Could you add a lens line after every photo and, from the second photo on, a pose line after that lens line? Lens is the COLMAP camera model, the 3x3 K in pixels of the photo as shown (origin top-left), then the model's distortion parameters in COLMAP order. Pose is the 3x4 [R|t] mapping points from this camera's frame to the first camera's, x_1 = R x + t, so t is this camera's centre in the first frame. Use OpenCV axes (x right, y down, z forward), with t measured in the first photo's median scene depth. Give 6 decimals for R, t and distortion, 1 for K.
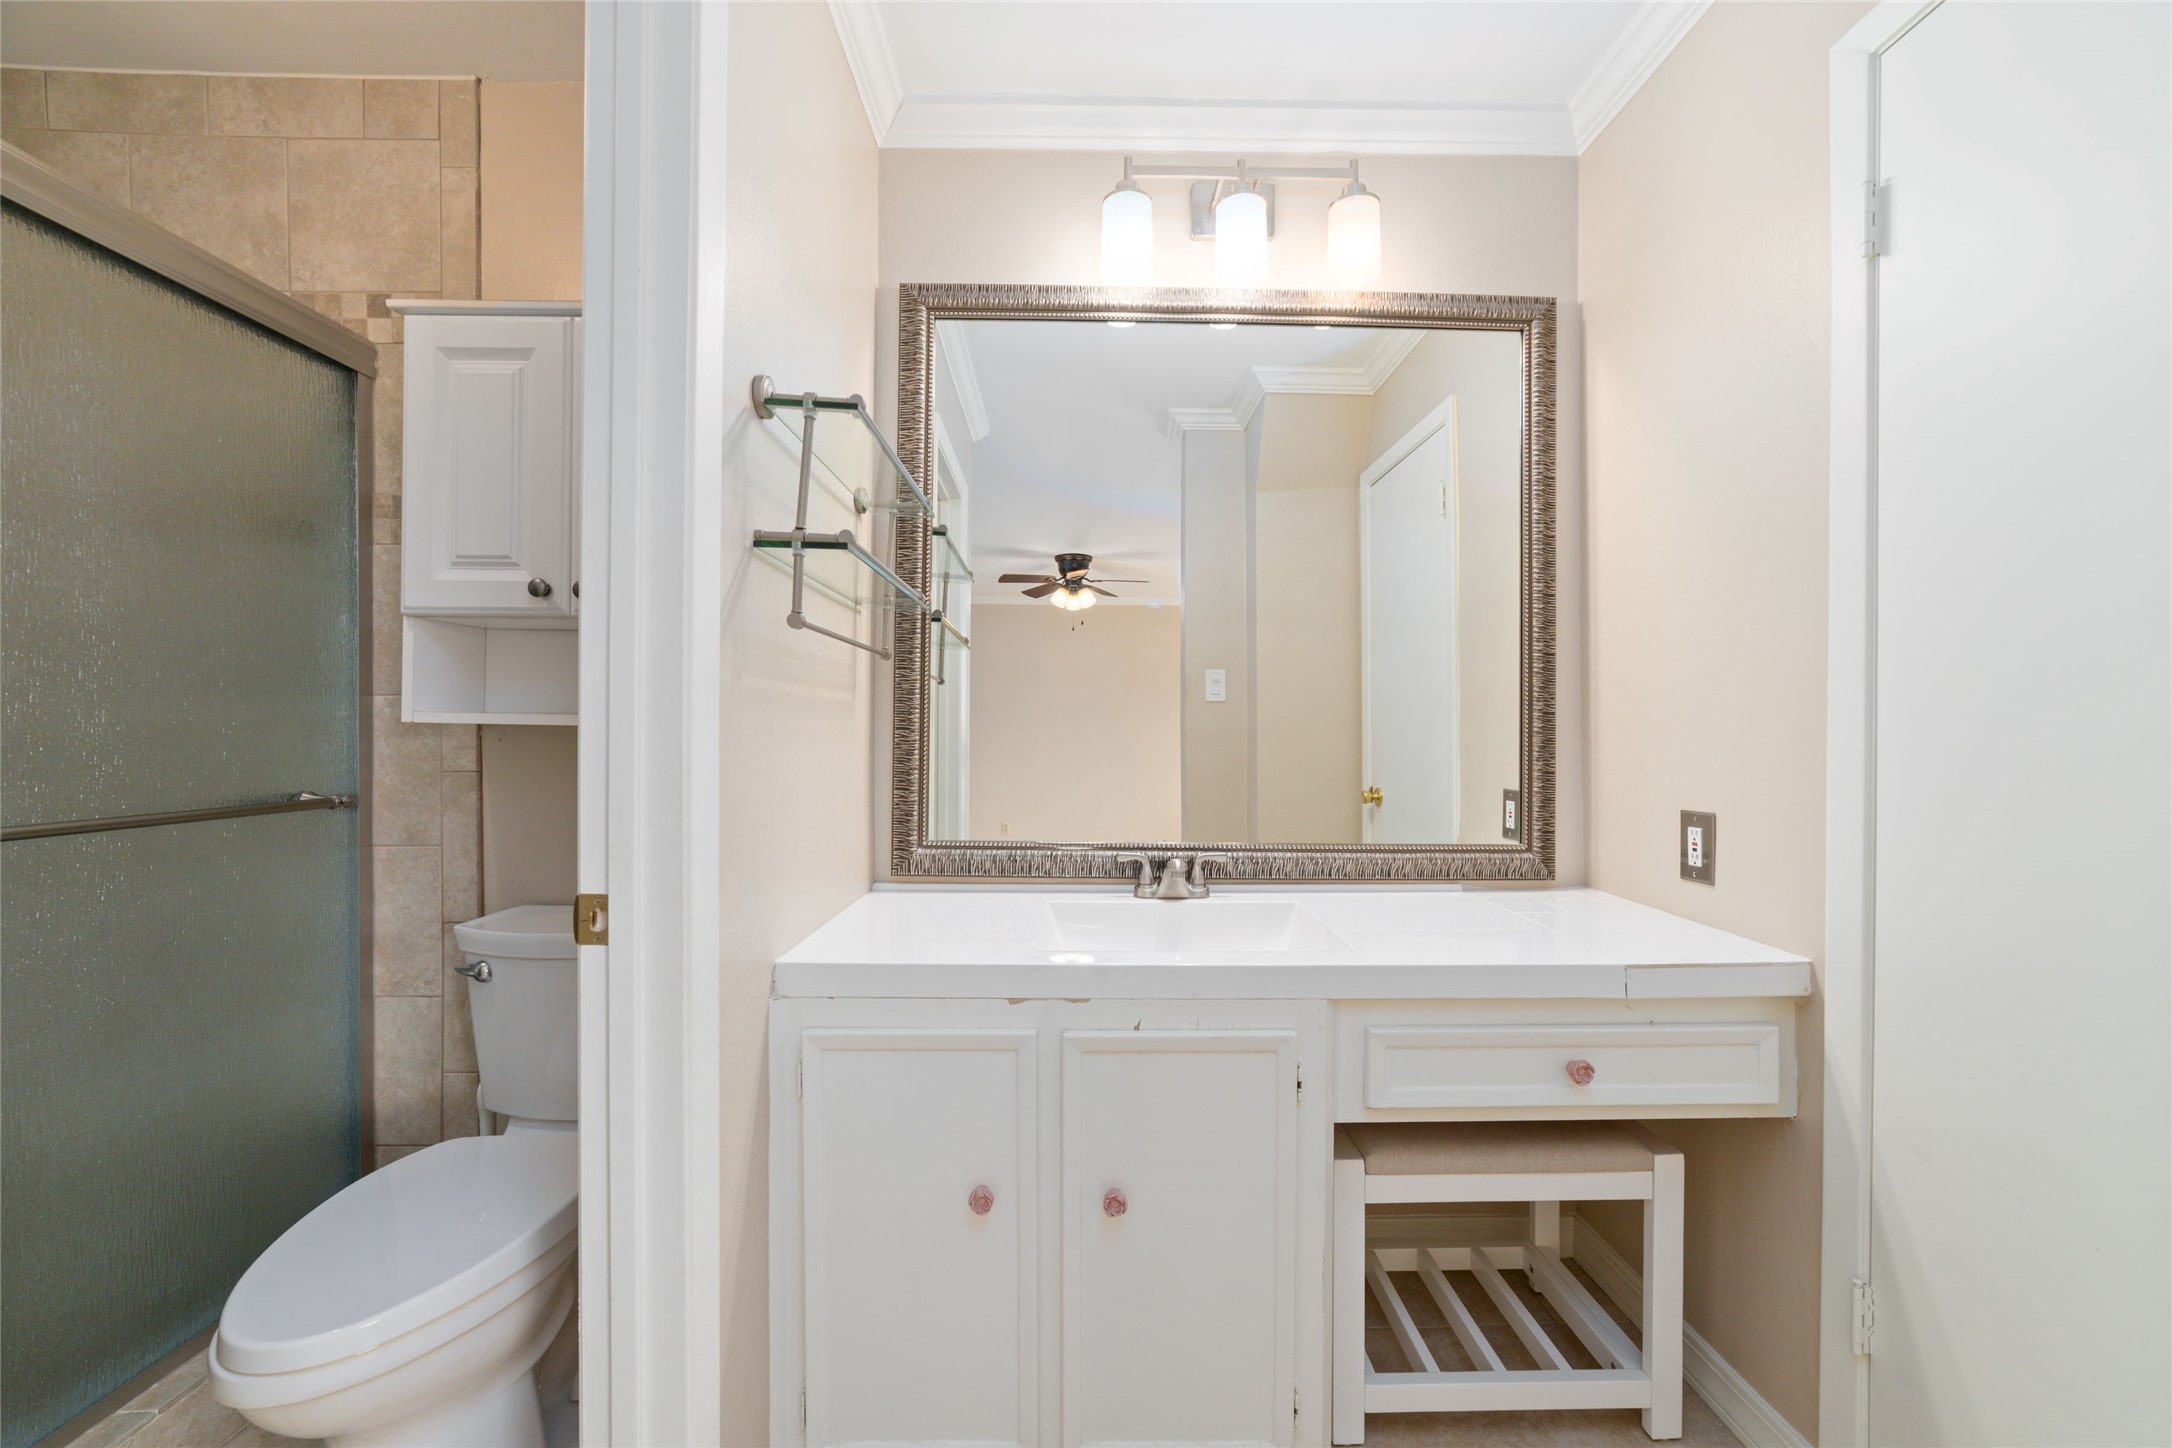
lens RADIAL K [[833.0, 0, 1093.7], [0, 833.0, 733.0], [0, 0, 1]] dist [-0.021228, 0.007925]
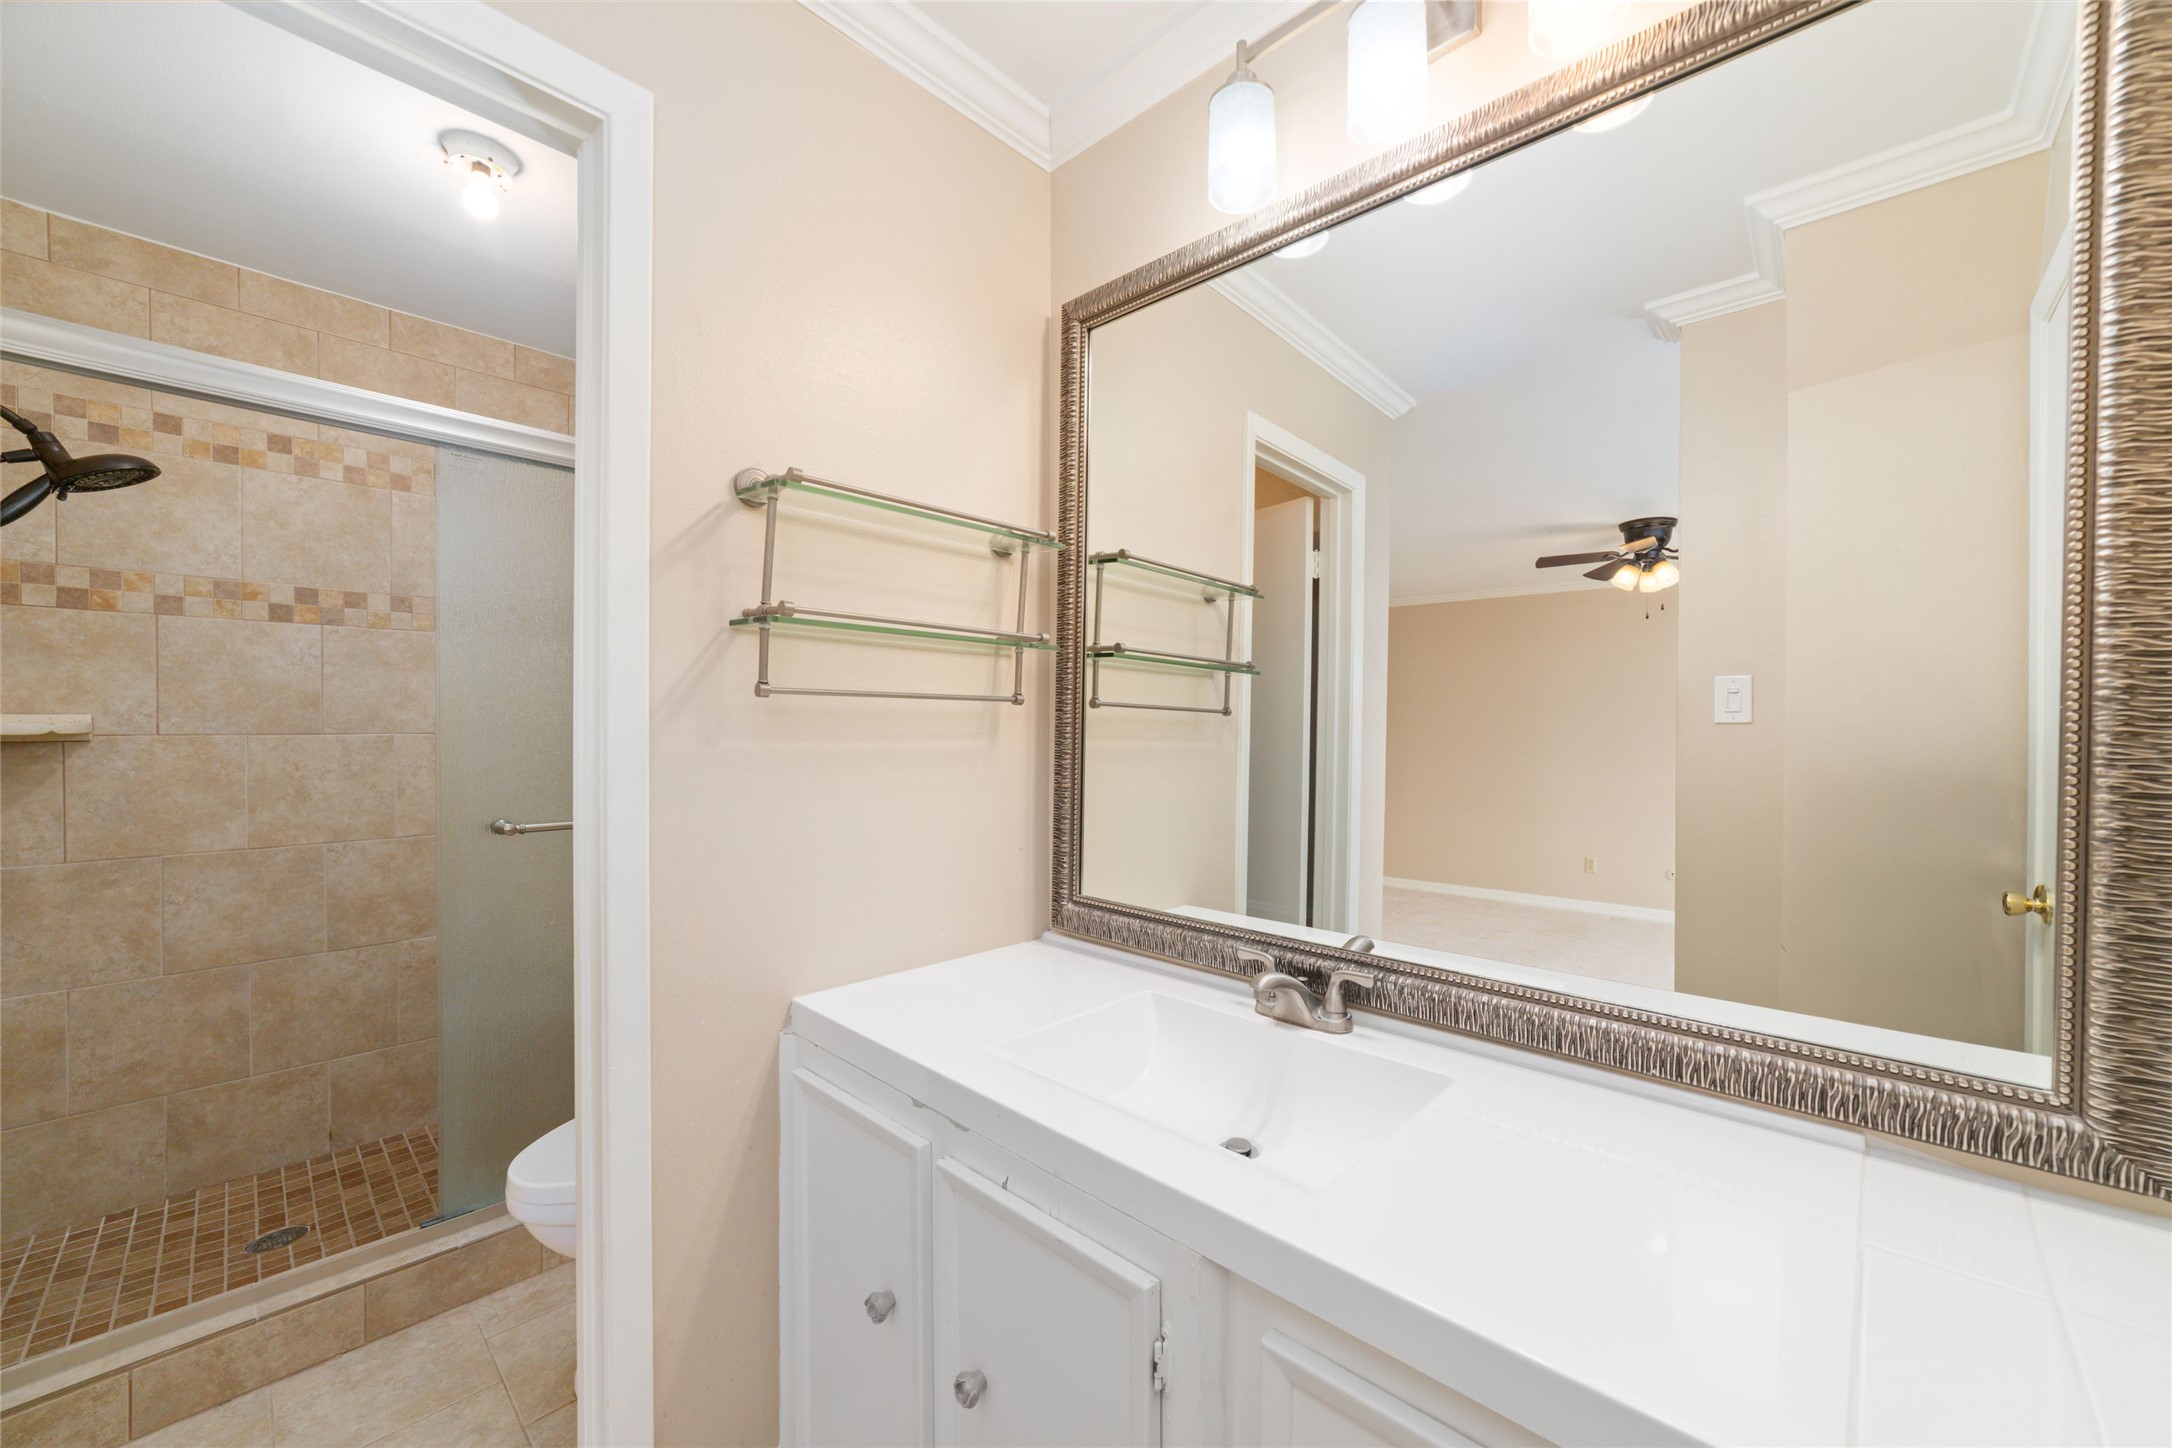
lens RADIAL K [[833.0, 0, 1099.8], [0, 833.0, 732.7], [0, 0, 1]] dist [-0.021228, 0.007925]
pose [[0.724603, 0.005414, -0.689145, 0.472220], [-0.005848, 0.999981, 0.001707, -0.056163], [0.689141, 0.002793, 0.724621, 0.352627]]
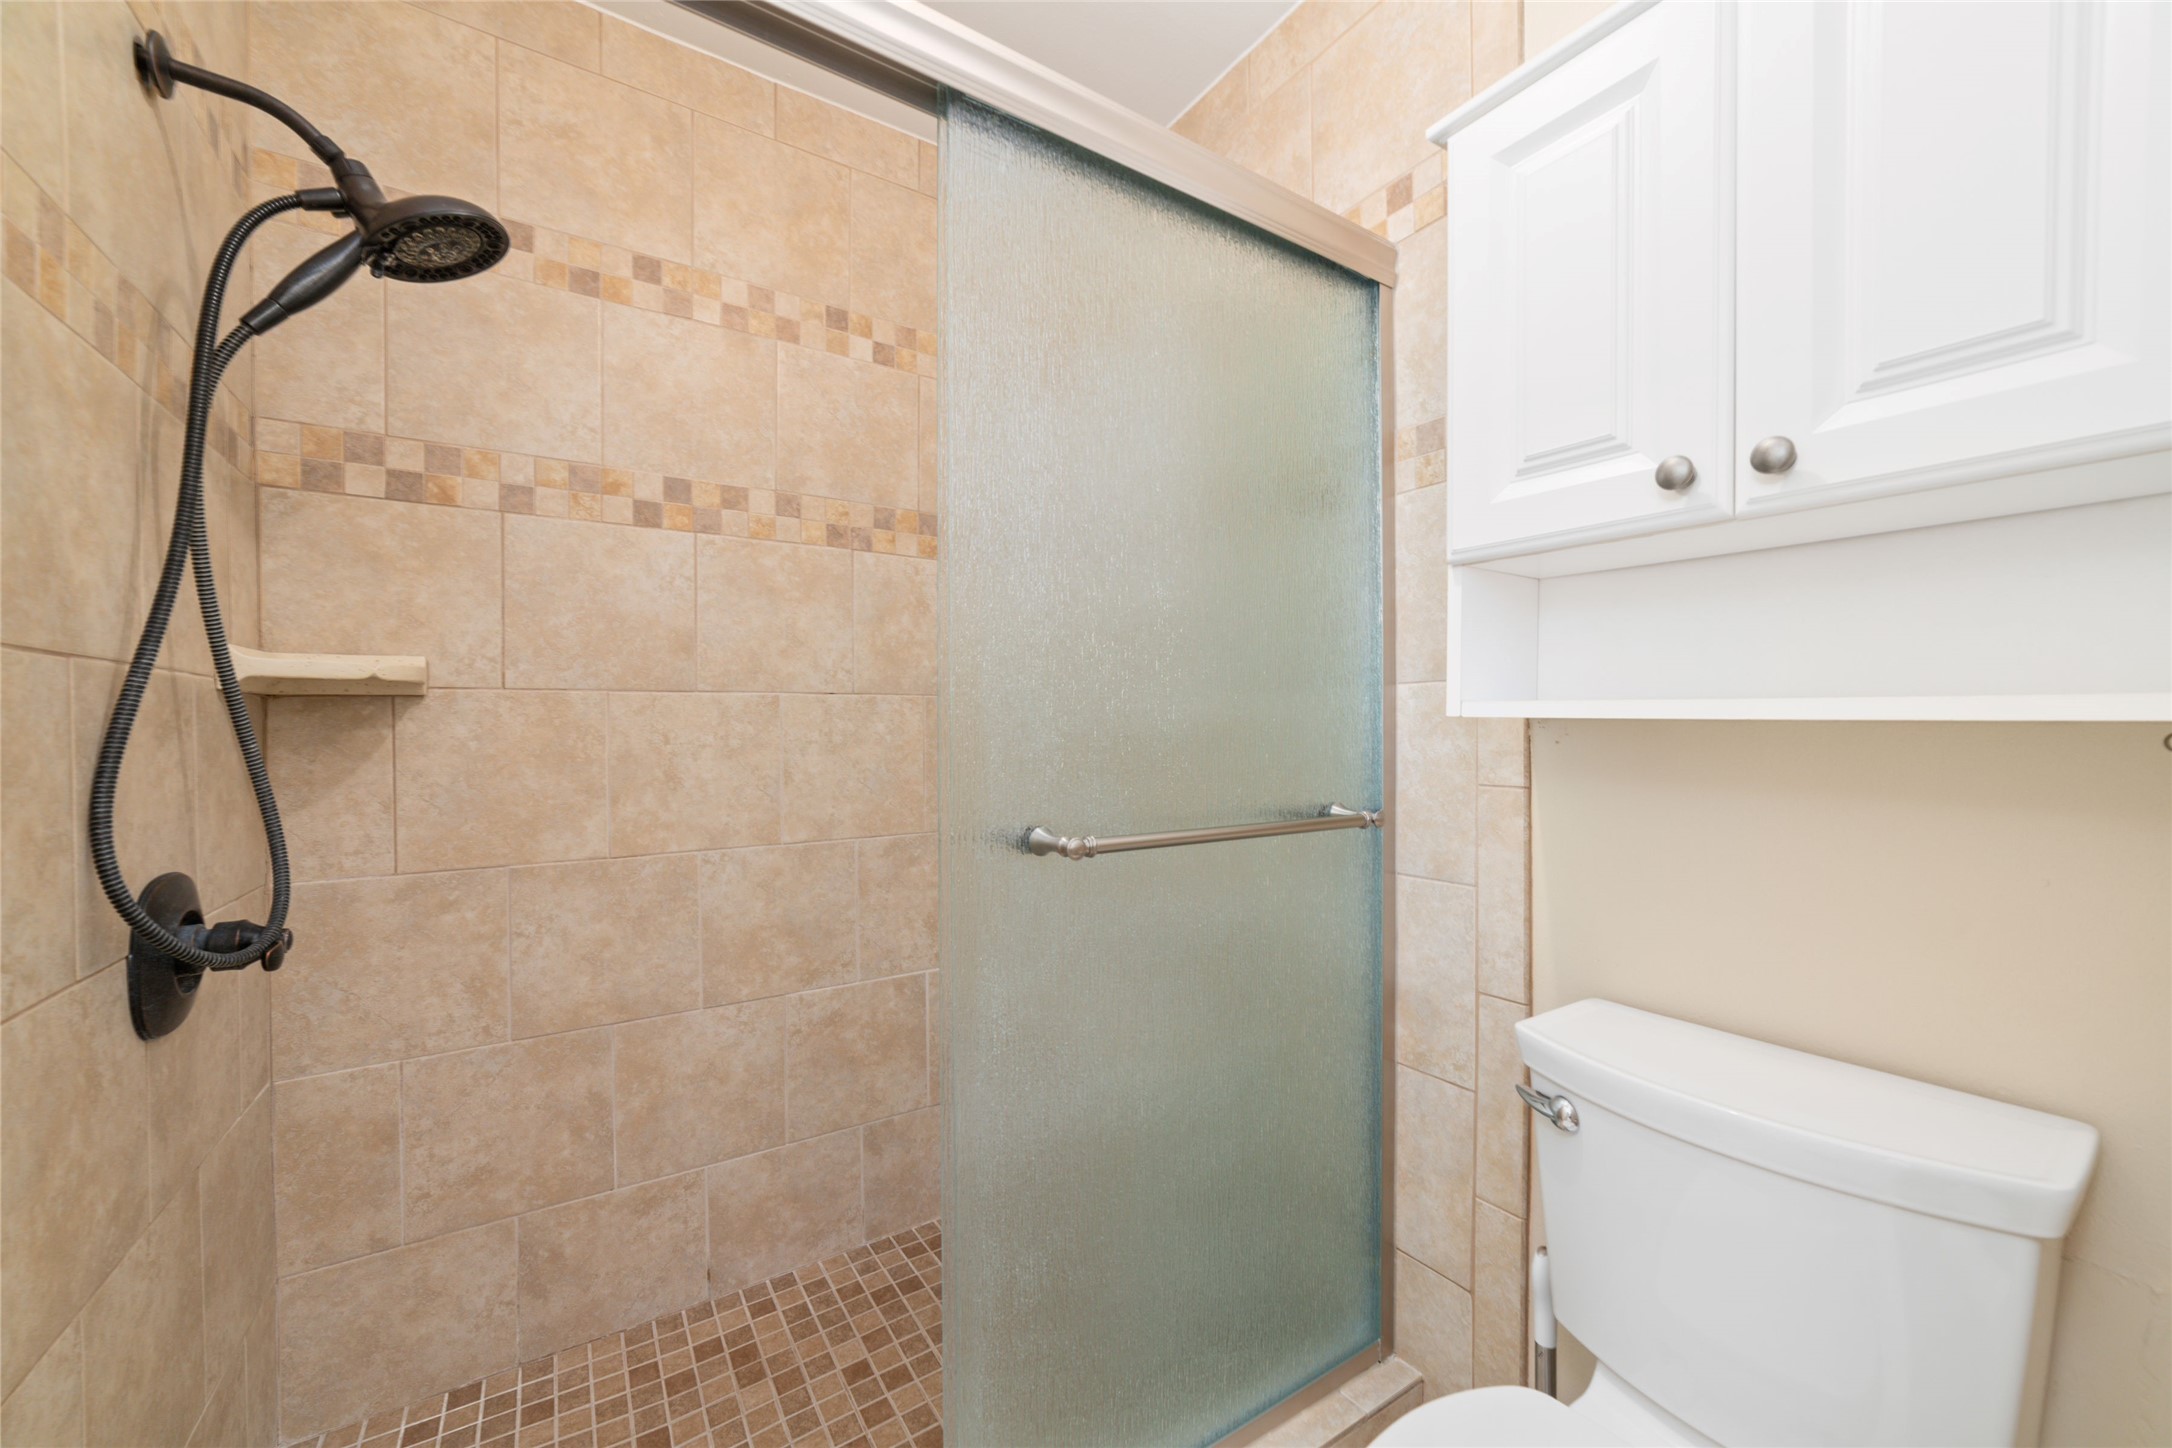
lens RADIAL K [[833.0, 0, 1094.1], [0, 833.0, 729.2], [0, 0, 1]] dist [-0.021228, 0.007925]
pose [[0.545371, 0.000556, -0.838195, -0.361823], [-0.001053, 0.999999, -0.000022, -0.001789], [0.838194, 0.000894, 0.545371, 0.317280]]
